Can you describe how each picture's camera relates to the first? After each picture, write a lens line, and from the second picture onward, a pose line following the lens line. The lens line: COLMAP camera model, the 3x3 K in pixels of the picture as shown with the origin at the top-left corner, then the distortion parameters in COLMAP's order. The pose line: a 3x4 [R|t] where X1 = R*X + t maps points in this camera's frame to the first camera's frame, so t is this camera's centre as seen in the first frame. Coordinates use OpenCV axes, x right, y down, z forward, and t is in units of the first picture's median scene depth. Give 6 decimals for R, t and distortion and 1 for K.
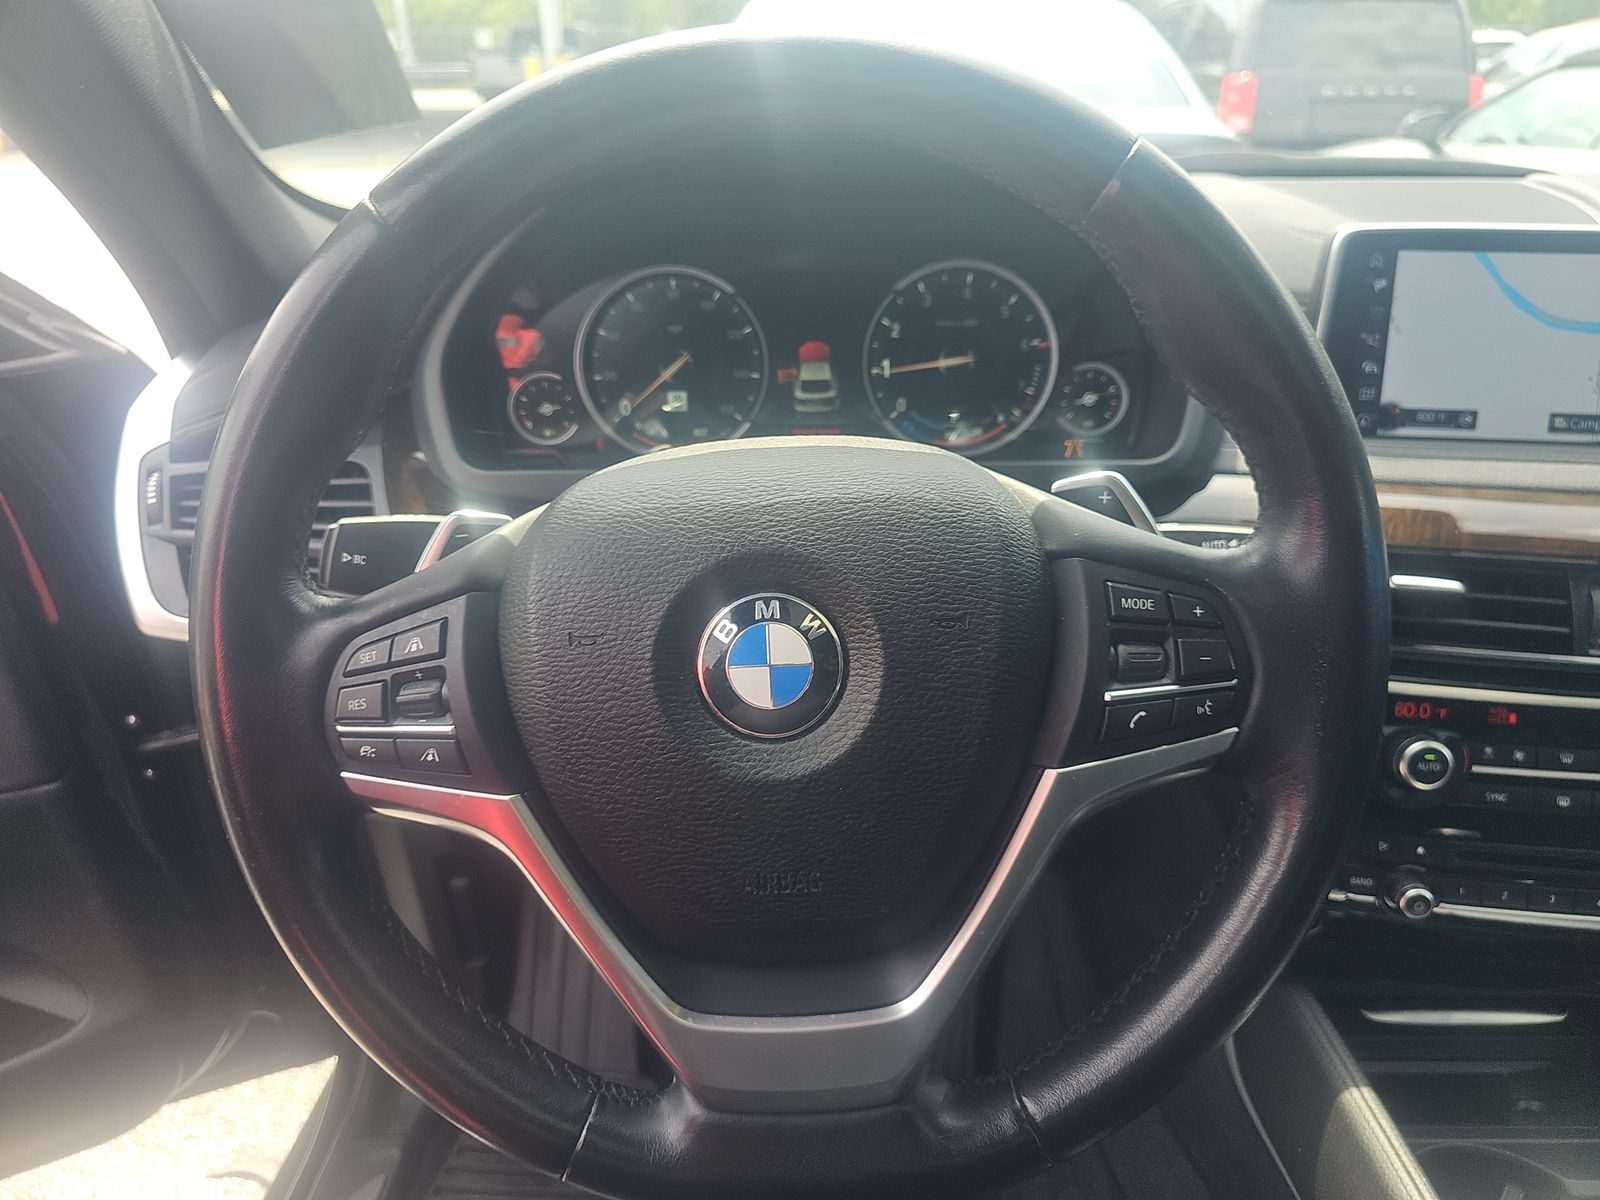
lens RADIAL K [[1100.3, 0, 799.4], [0, 1100.3, 607.5], [0, 0, 1]] dist [0.003360, -0.011504]
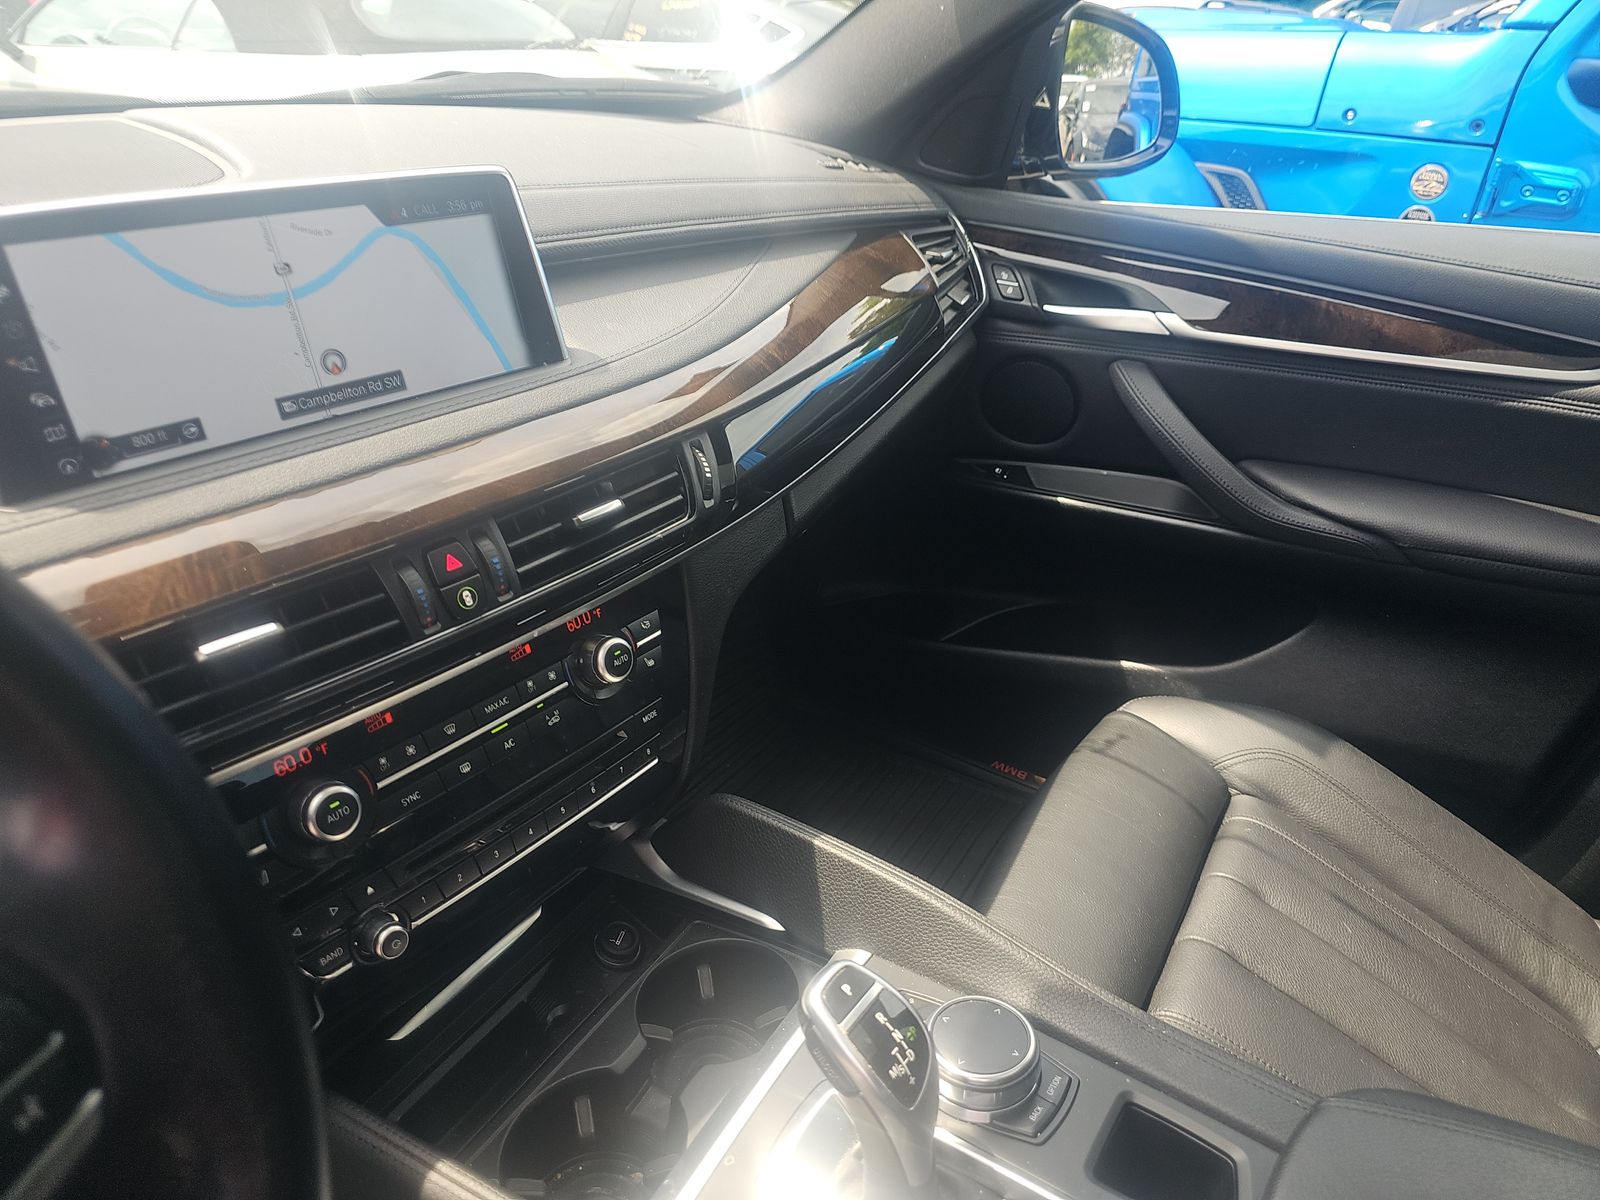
lens RADIAL K [[1100.3, 0, 800.7], [0, 1100.3, 597.0], [0, 0, 1]] dist [0.003360, -0.011504]
pose [[0.490861, -0.395679, 0.776205, 0.134882], [0.337151, 0.907777, 0.249540, -0.108408], [-0.803358, 0.139209, 0.578996, 0.161677]]
